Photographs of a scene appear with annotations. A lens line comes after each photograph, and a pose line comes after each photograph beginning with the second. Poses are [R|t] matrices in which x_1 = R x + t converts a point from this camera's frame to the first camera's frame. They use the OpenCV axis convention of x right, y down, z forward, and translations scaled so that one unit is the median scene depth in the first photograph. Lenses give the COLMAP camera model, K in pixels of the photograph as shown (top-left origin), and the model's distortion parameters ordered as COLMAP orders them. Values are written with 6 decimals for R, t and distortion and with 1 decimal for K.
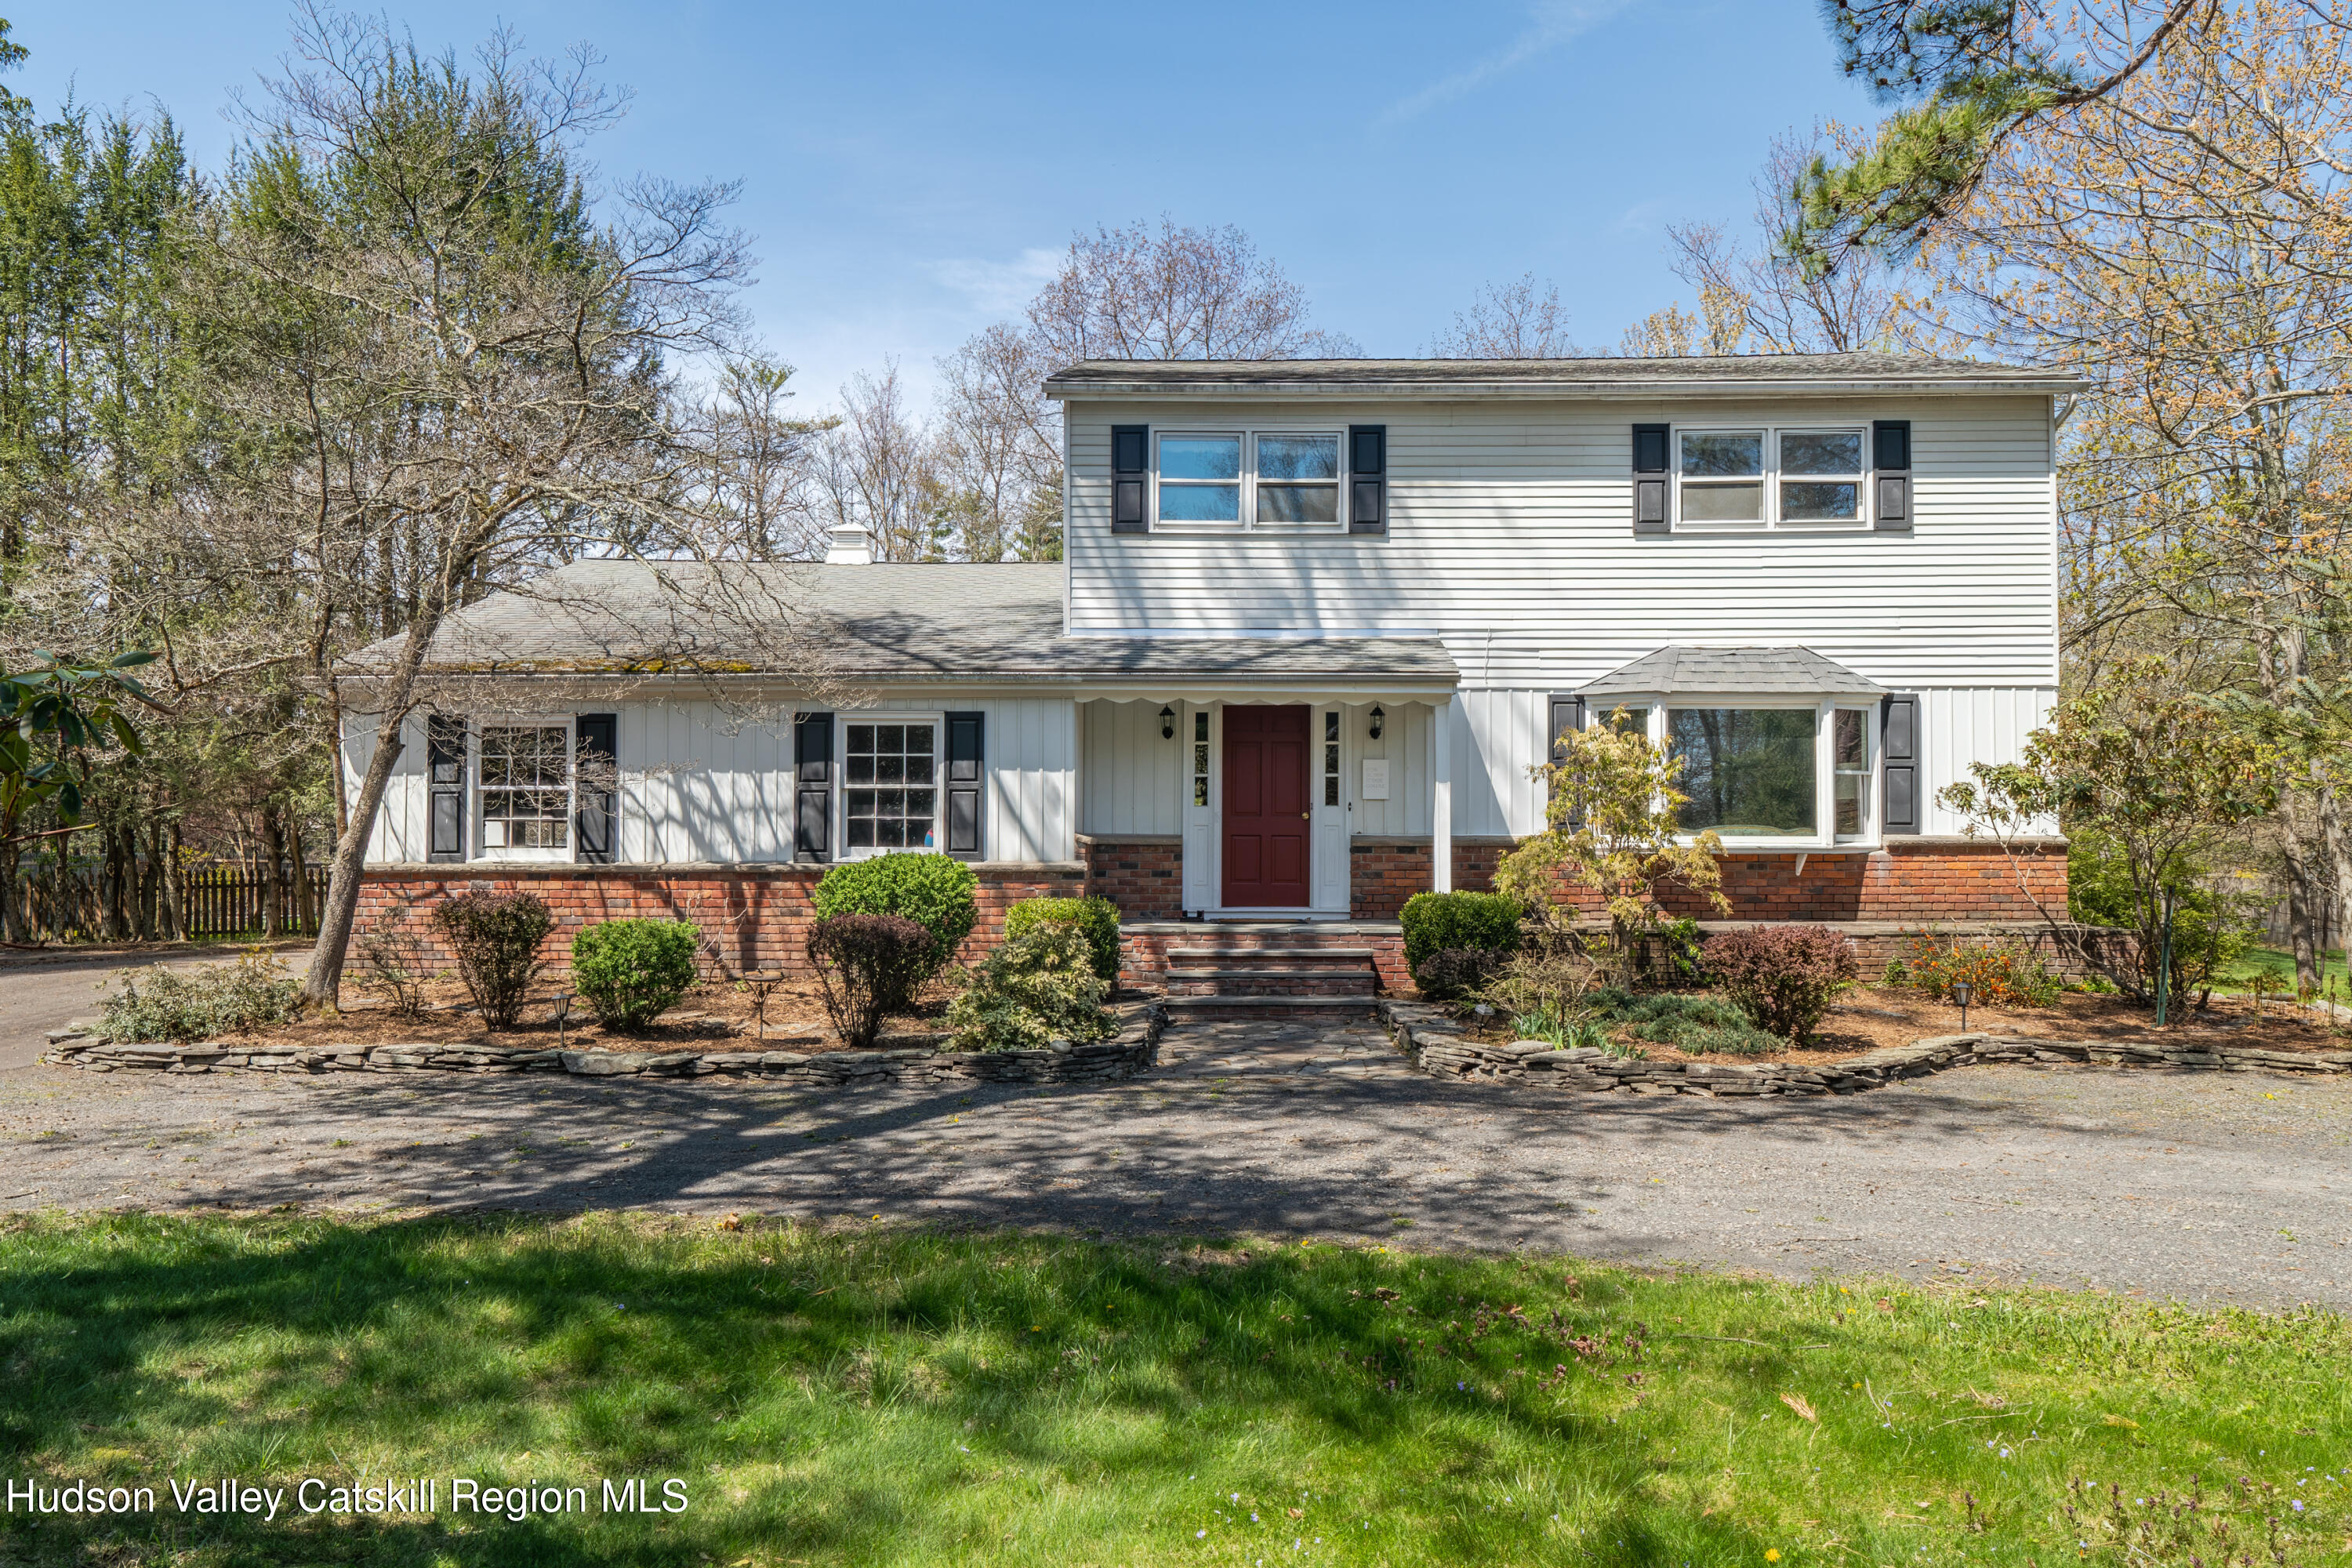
lens RADIAL K [[1663.6, 0, 1160.4], [0, 1663.6, 777.8], [0, 0, 1]] dist [0.007193, -0.004374]
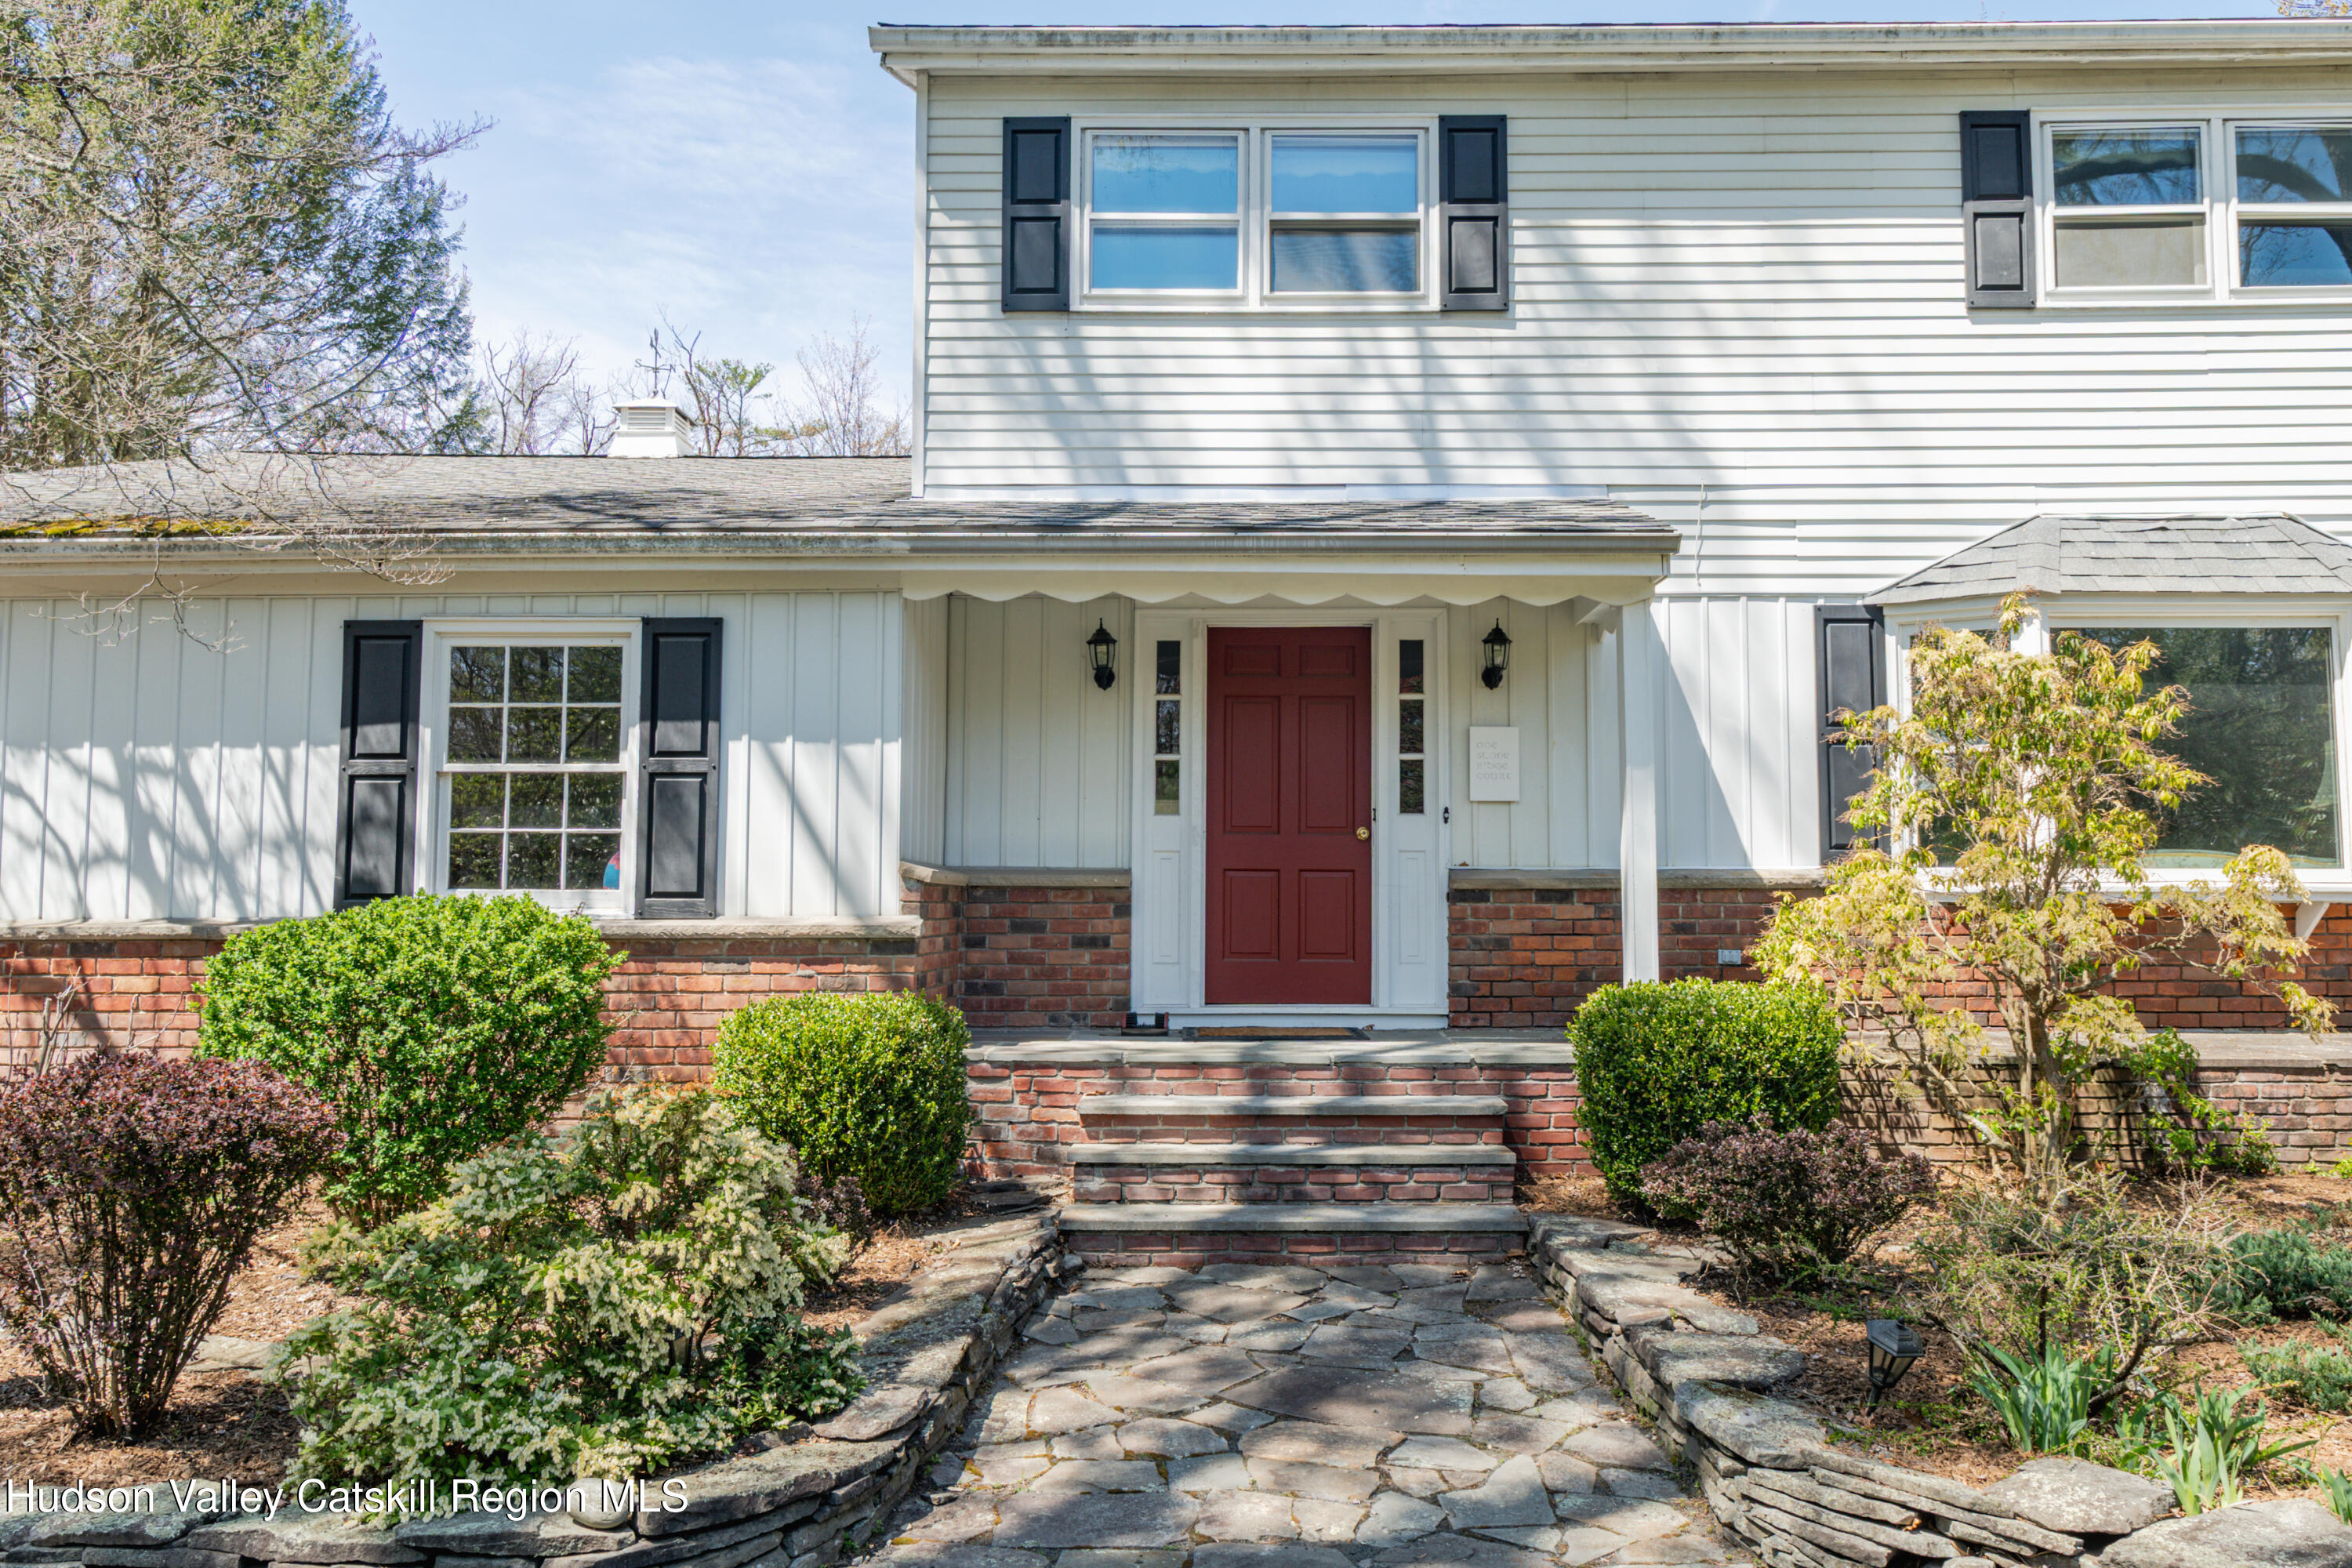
lens RADIAL K [[1663.6, 0, 1190.9], [0, 1663.6, 786.1], [0, 0, 1]] dist [0.007193, -0.004374]
pose [[0.999963, -0.001764, -0.008428, 0.036903], [0.001480, 0.999433, -0.033636, 0.025786], [0.008483, 0.033622, 0.999399, 0.467954]]
